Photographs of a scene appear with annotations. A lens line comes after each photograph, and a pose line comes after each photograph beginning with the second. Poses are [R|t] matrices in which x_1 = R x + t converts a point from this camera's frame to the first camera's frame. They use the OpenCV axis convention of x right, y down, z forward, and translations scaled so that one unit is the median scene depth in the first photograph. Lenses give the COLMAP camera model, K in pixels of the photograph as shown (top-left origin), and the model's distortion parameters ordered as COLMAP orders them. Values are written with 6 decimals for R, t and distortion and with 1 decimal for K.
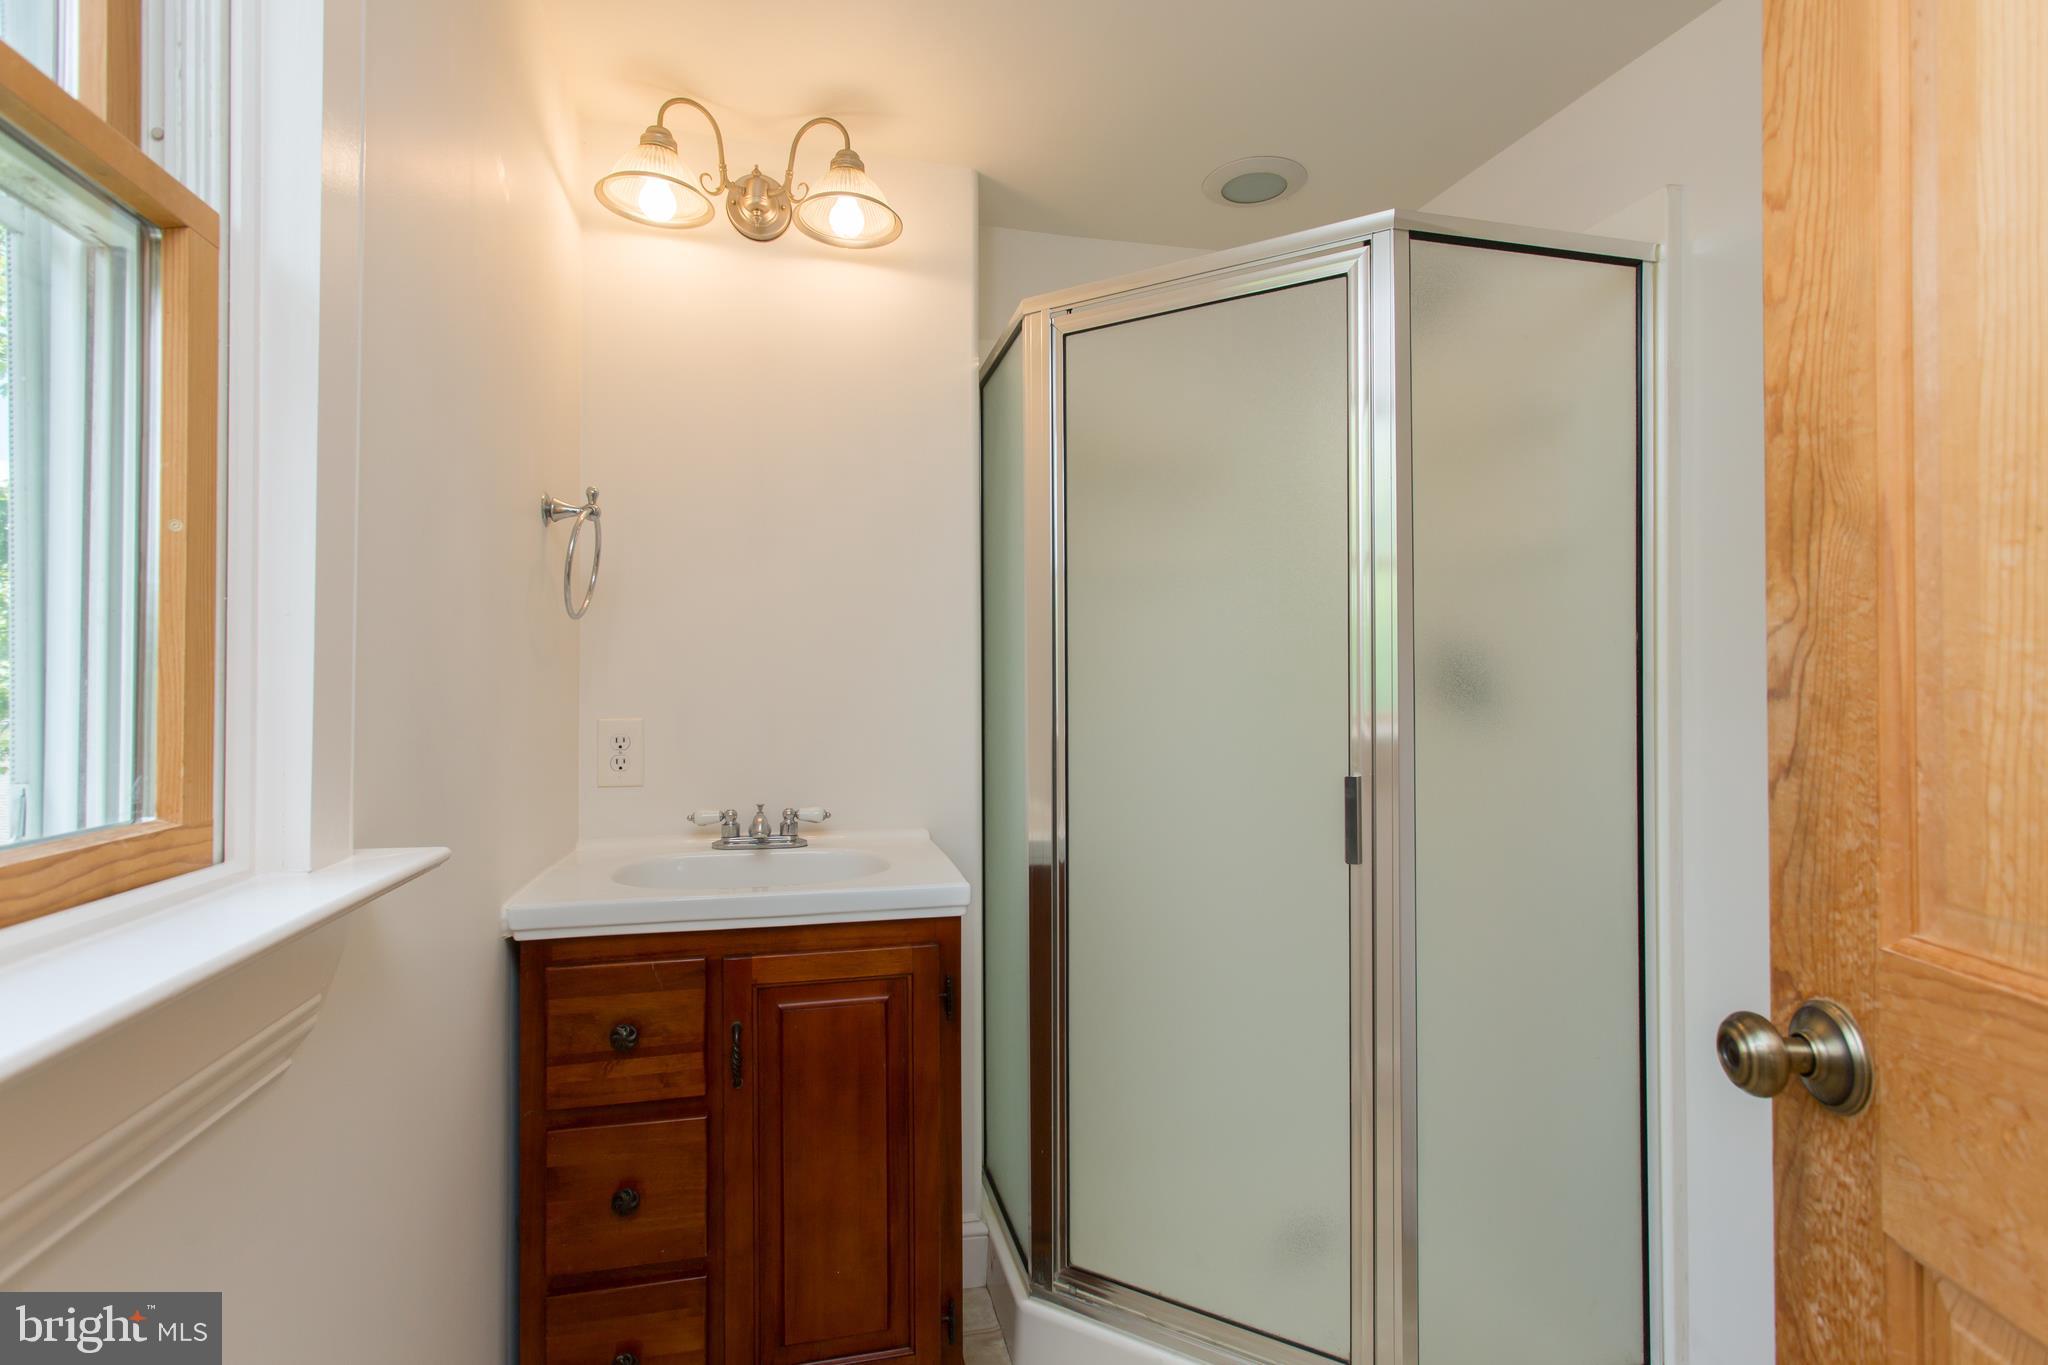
lens RADIAL K [[998.2, 0, 1023.5], [0, 998.2, 684.8], [0, 0, 1]] dist [0.004400, 0.000773]
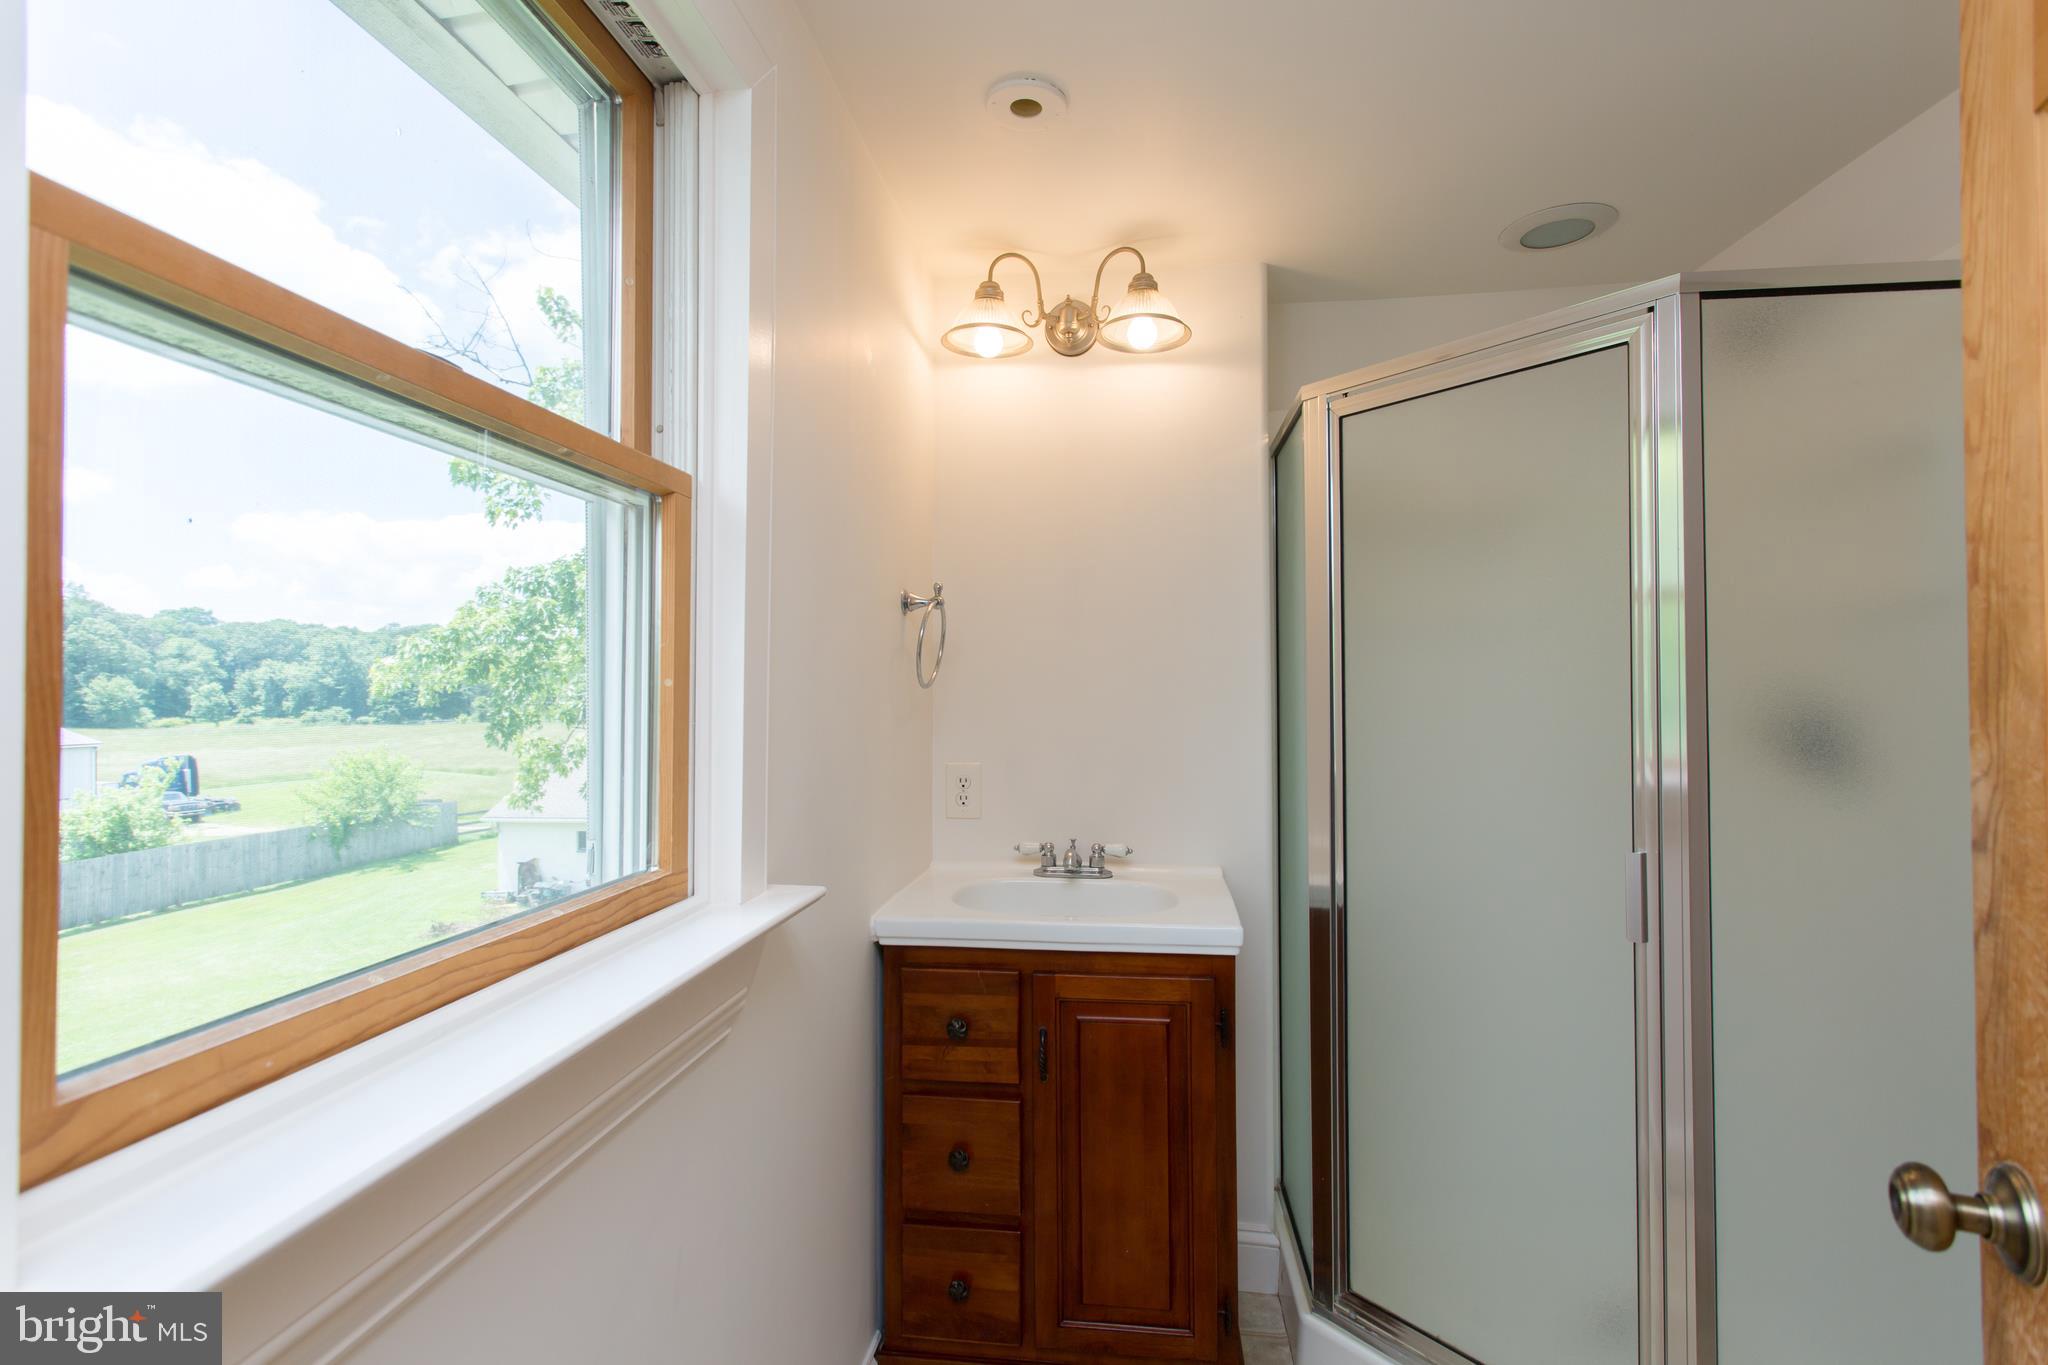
lens RADIAL K [[989.1, 0, 1021.6], [0, 989.1, 679.4], [0, 0, 1]] dist [0.003900, 0.001333]
pose [[0.934944, -0.002904, -0.354784, 0.114407], [0.002263, 0.999995, -0.002221, -0.080834], [0.354789, 0.001273, 0.934946, -0.130859]]
